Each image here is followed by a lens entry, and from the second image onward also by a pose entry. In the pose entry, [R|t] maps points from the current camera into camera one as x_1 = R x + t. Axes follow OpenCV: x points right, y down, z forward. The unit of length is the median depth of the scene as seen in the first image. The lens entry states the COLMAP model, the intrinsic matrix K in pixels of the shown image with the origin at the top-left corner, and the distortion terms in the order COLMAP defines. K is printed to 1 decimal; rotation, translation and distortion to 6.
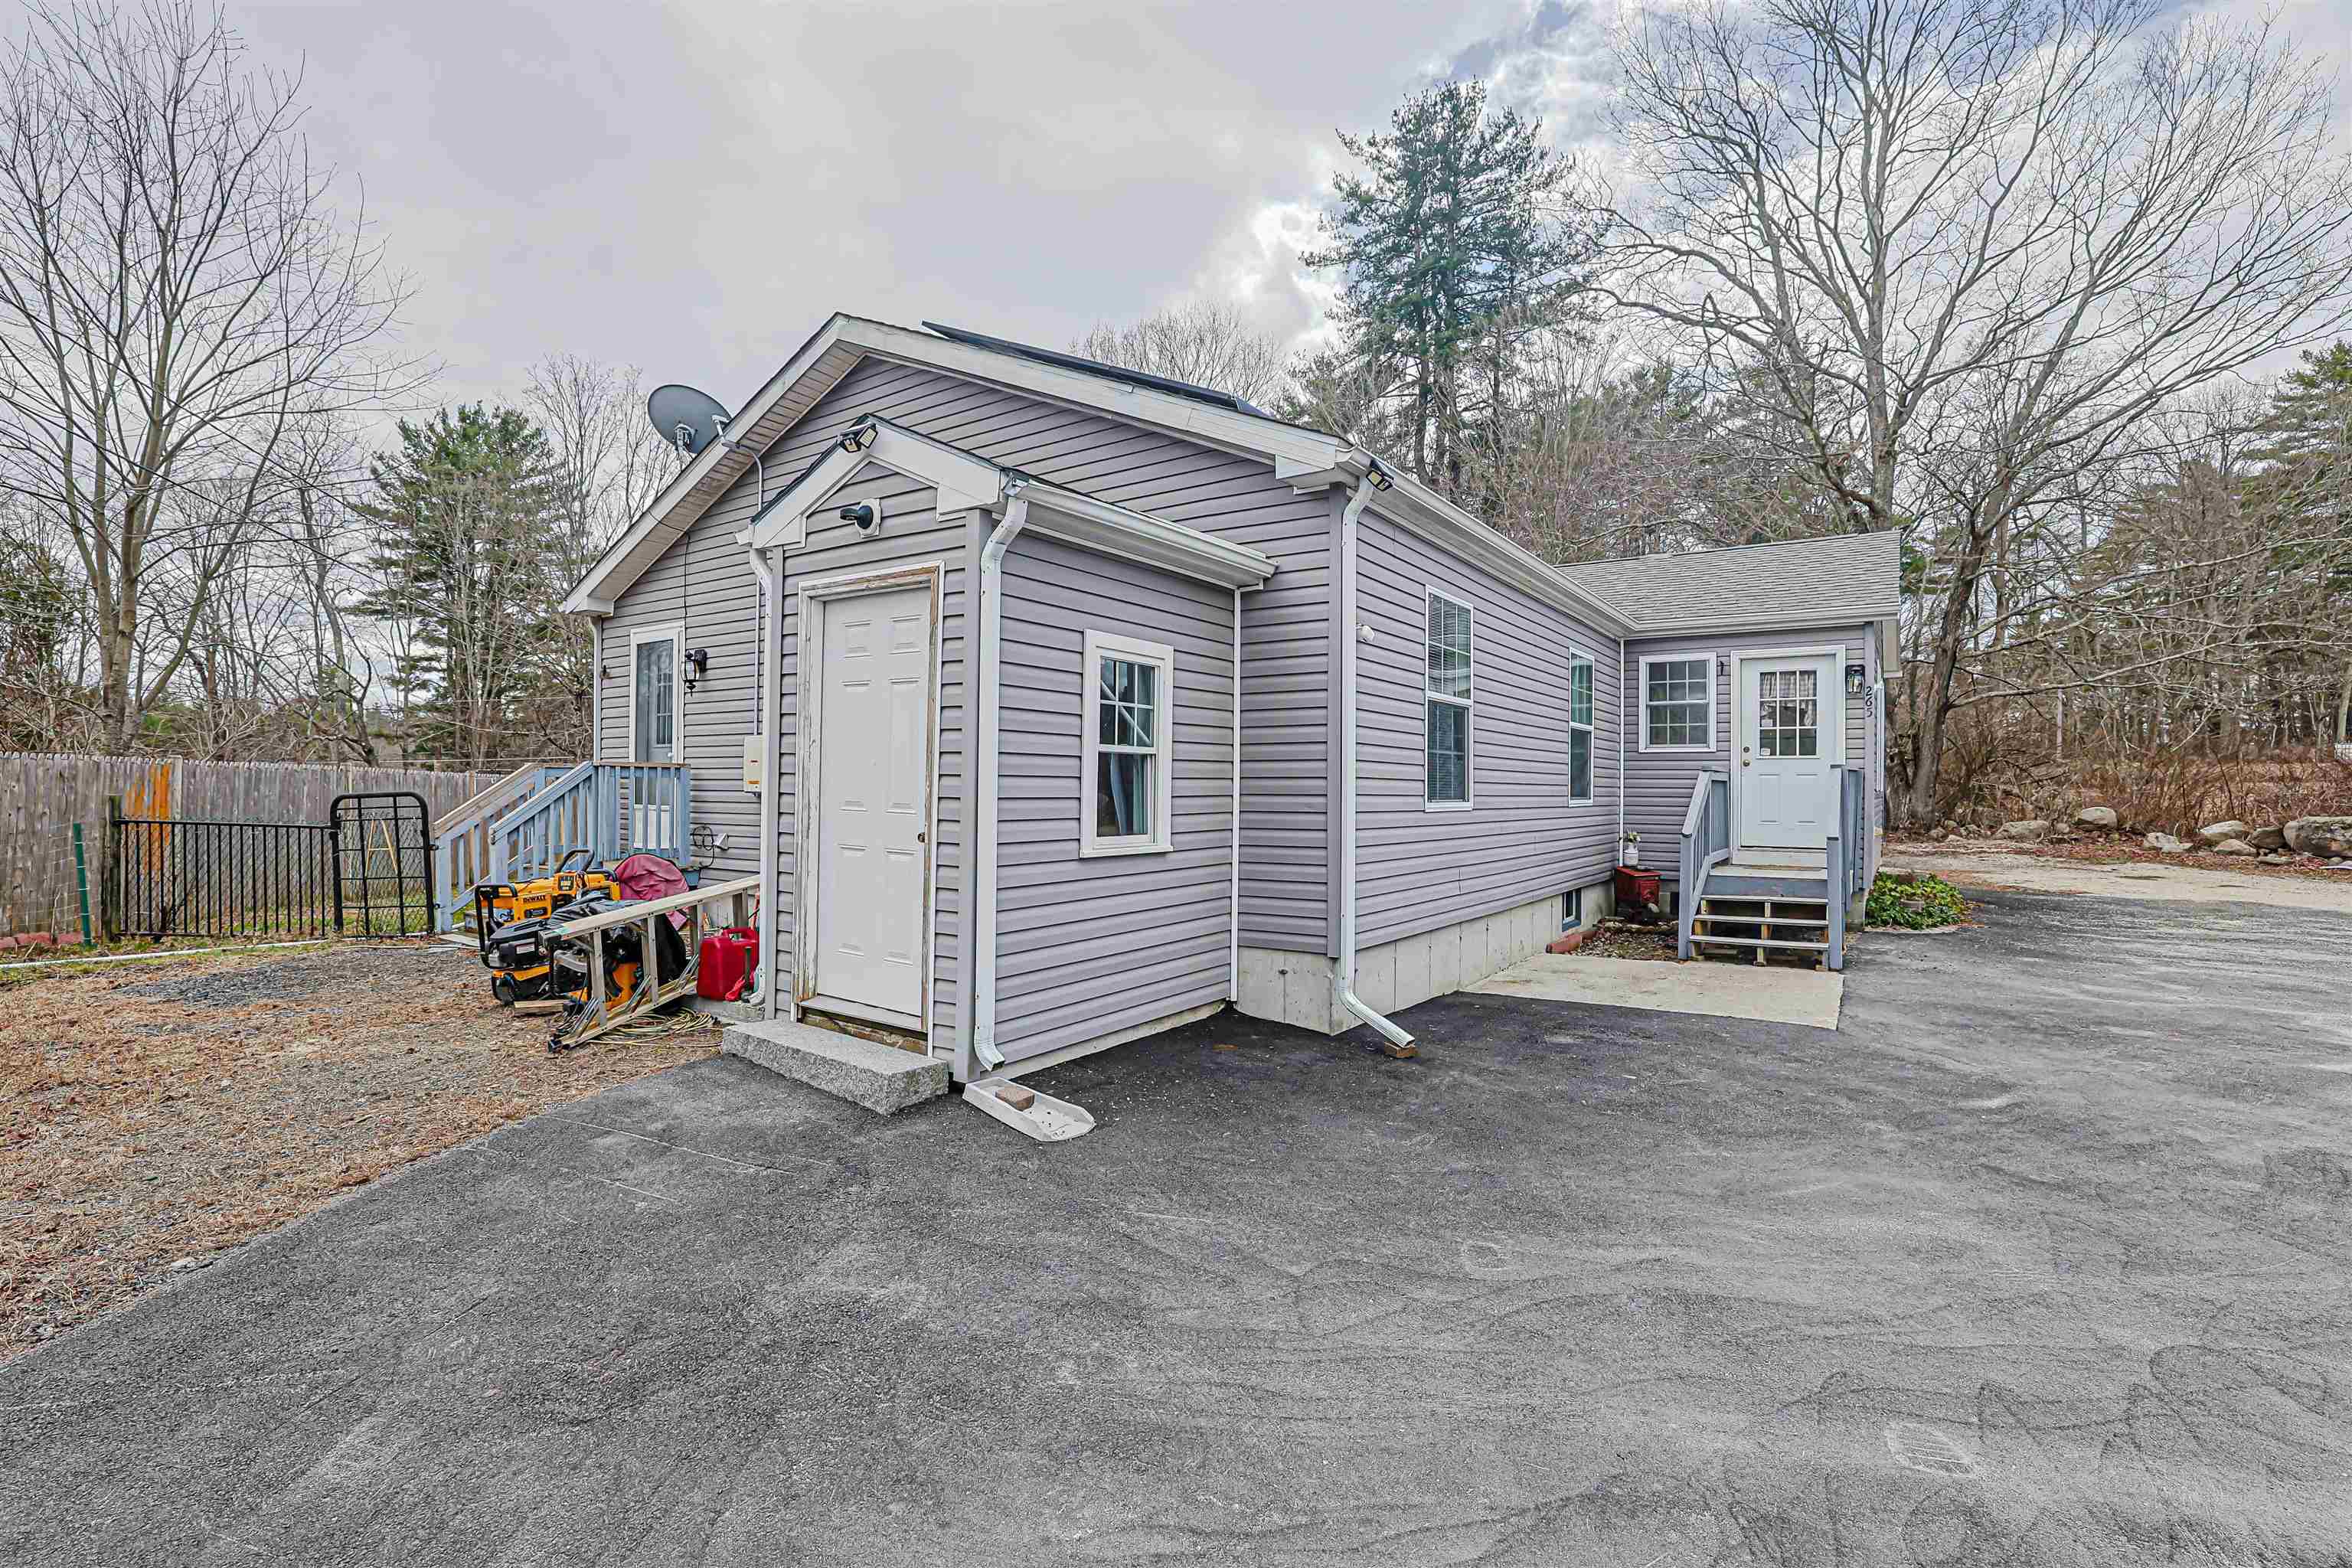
lens RADIAL K [[1052.2, 0, 1162.7], [0, 1052.2, 777.7], [0, 0, 1]] dist [-0.059986, 0.000018]
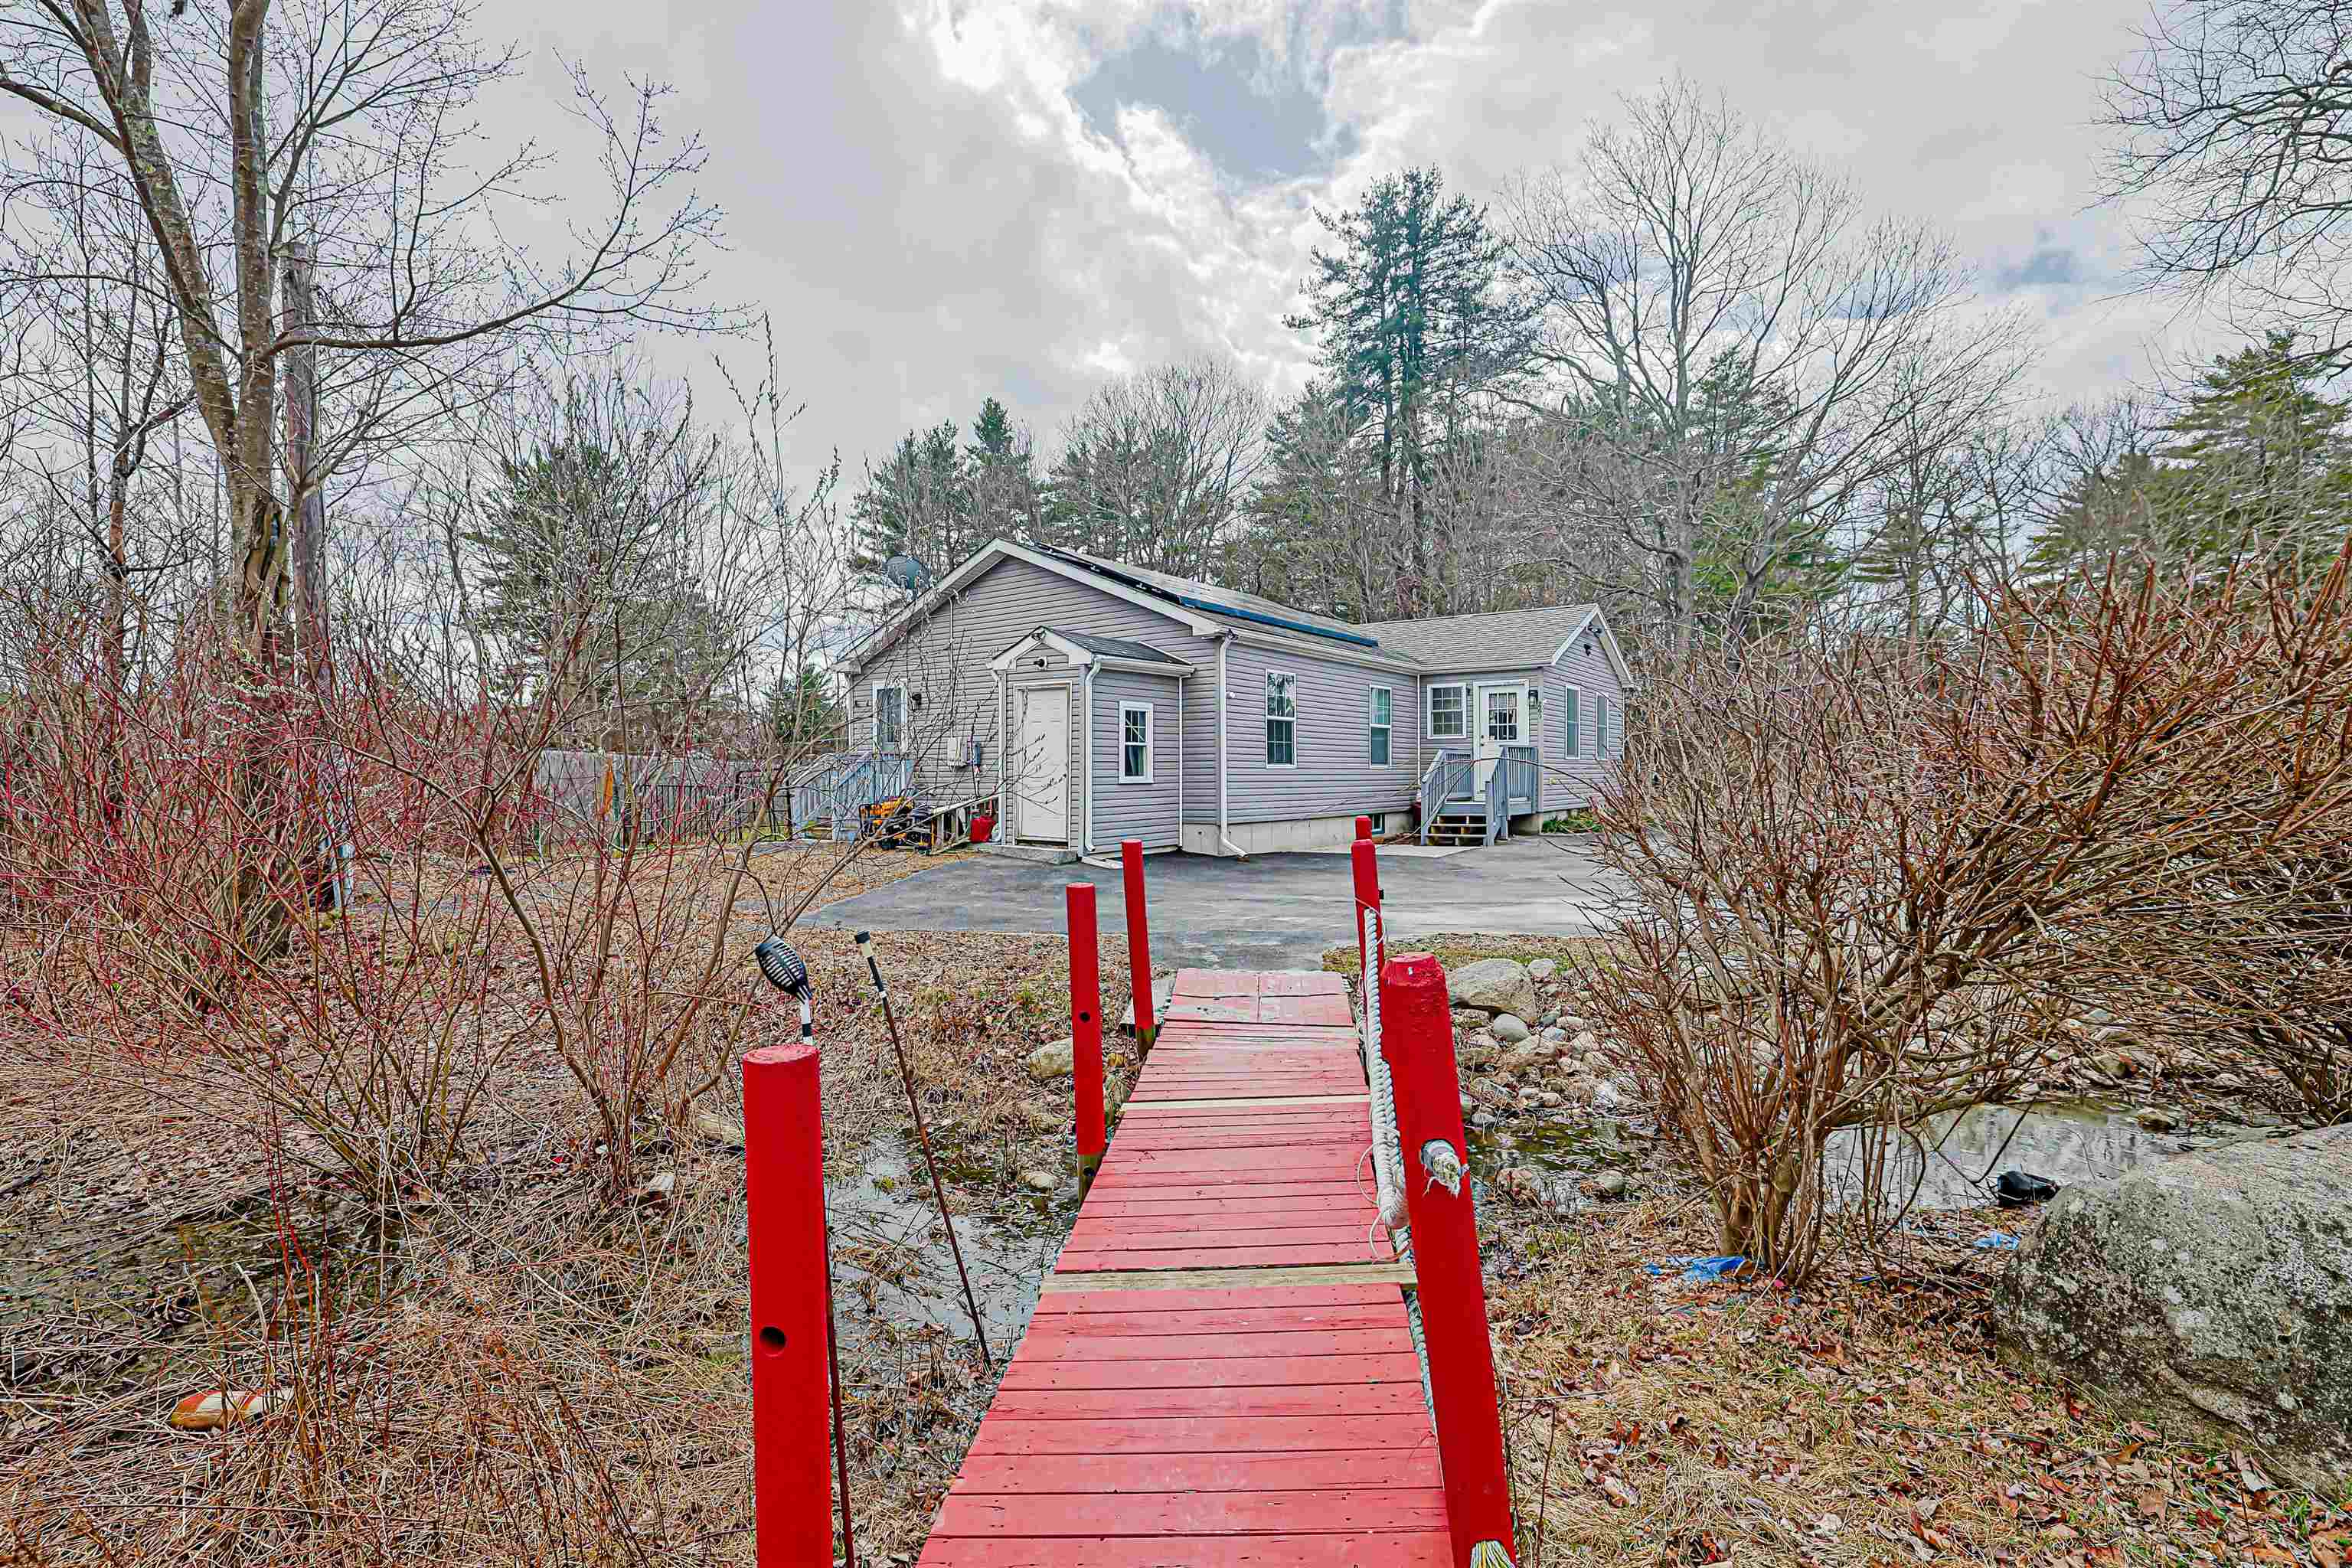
lens RADIAL K [[1073.5, 0, 1186.0], [0, 1073.5, 777.2], [0, 0, 1]] dist [-0.043513, 0.015512]
pose [[0.999905, -0.013605, 0.002386, 0.044532], [0.013577, 0.999841, 0.011569, 0.015049], [-0.002543, -0.011536, 0.999930, -0.881516]]
